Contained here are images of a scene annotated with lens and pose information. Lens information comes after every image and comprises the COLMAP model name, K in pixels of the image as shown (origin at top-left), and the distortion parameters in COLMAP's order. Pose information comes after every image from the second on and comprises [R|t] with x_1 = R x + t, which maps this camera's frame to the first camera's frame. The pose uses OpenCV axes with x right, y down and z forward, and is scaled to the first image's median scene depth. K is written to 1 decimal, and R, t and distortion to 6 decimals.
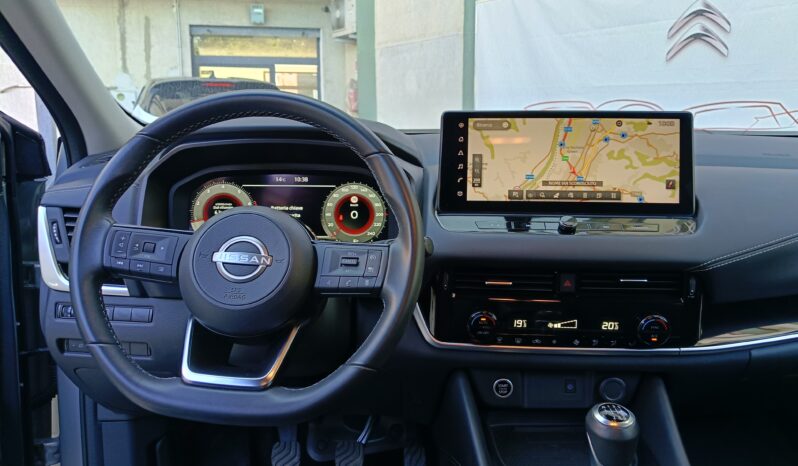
lens RADIAL K [[615.4, 0, 408.9], [0, 615.4, 223.1], [0, 0, 1]] dist [0.002684, -0.007988]
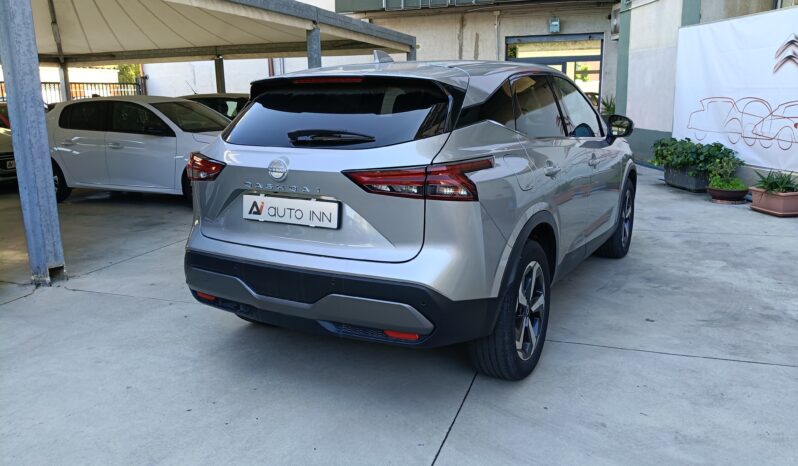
lens RADIAL K [[615.4, 0, 408.9], [0, 615.4, 223.1], [0, 0, 1]] dist [0.002684, -0.007988]
pose [[0.875138, 0.078787, -0.477416, 0.146123], [-0.062847, 0.996805, 0.049298, 0.039631], [0.479775, -0.013139, 0.877293, -0.320844]]
